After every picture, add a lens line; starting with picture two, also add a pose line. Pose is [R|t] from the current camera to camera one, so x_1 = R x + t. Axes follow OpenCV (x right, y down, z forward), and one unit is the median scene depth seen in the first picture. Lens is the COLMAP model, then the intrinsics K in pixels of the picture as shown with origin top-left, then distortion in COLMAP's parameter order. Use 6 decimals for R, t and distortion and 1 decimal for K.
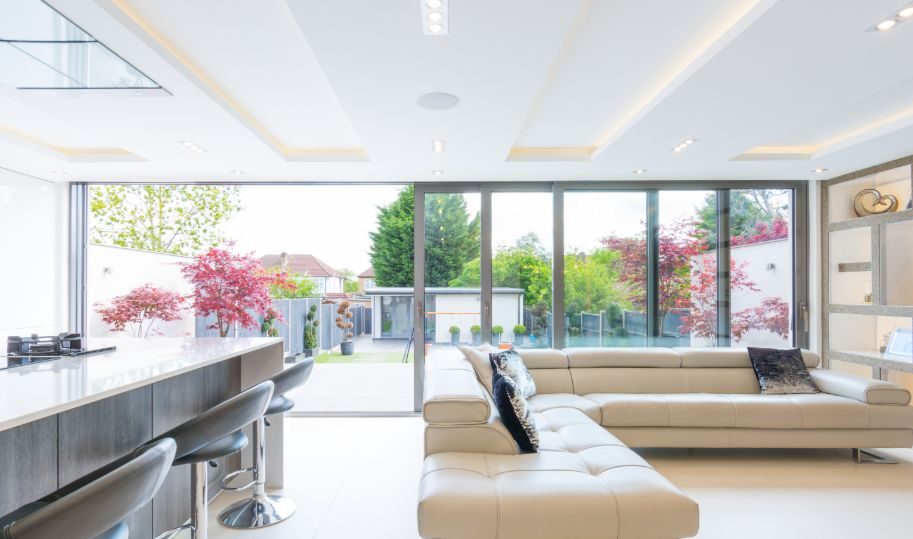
lens RADIAL K [[486.0, 0, 455.9], [0, 486.0, 288.5], [0, 0, 1]] dist [0.000860, 0.000262]
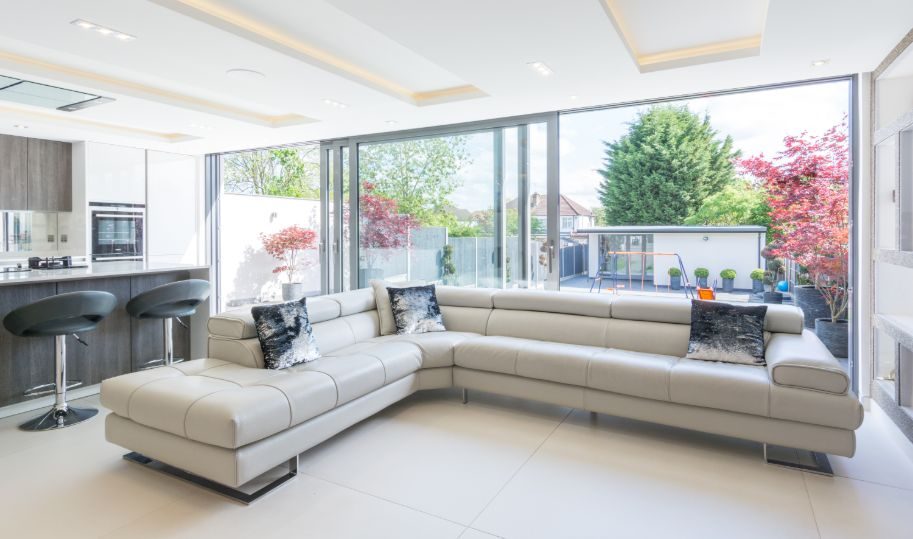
lens RADIAL K [[488.9, 0, 480.6], [0, 488.9, 229.9], [0, 0, 1]] dist [0.001500, 0.000305]
pose [[0.879006, -0.000820, -0.476810, 0.095512], [0.003829, 0.999978, 0.005339, 0.000021], [0.476795, -0.006519, 0.878990, 0.017274]]
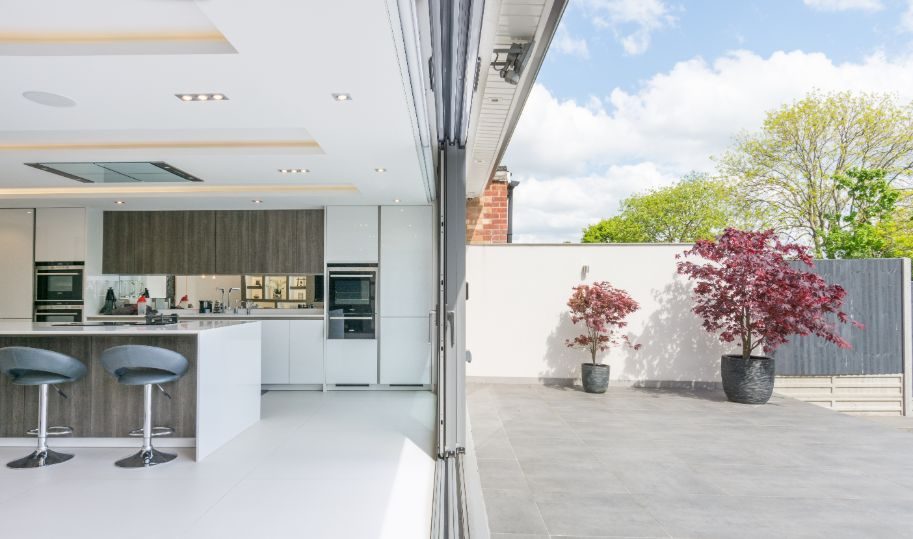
lens RADIAL K [[553.4, 0, 421.7], [0, 553.4, 287.7], [0, 0, 1]] dist [0.002147, 0.000285]
pose [[-0.044256, -0.005921, -0.999003, 0.094444], [0.008682, 0.999942, -0.006311, 0.001198], [0.998982, -0.008953, -0.044203, 0.157856]]
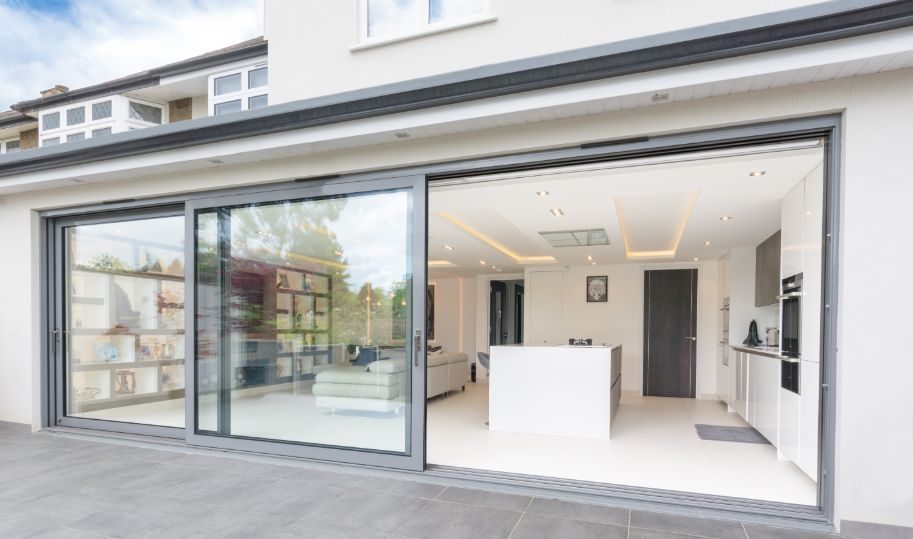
lens RADIAL K [[559.5, 0, 452.5], [0, 559.5, 302.2], [0, 0, 1]] dist [-0.004063, -0.002542]
pose [[-0.925746, 0.012876, 0.377927, -0.094941], [-0.011517, 0.997997, -0.062212, 0.007541], [-0.377971, -0.061945, -0.923743, 0.290866]]
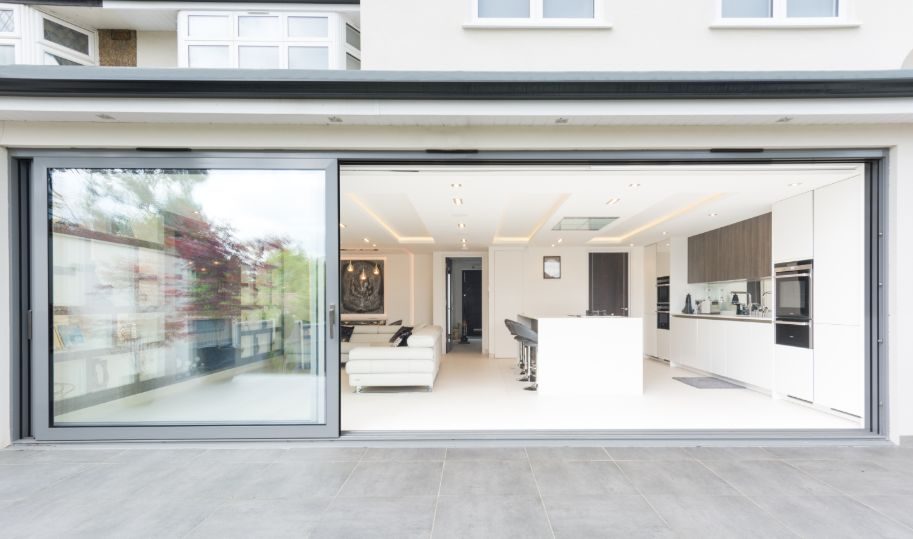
lens RADIAL K [[498.9, 0, 478.8], [0, 498.9, 306.0], [0, 0, 1]] dist [0.002378, 0.000701]
pose [[-0.999922, 0.004030, -0.011826, -0.010272], [0.004048, 0.999991, -0.001522, 0.005564], [0.011819, -0.001570, -0.999929, 0.298073]]
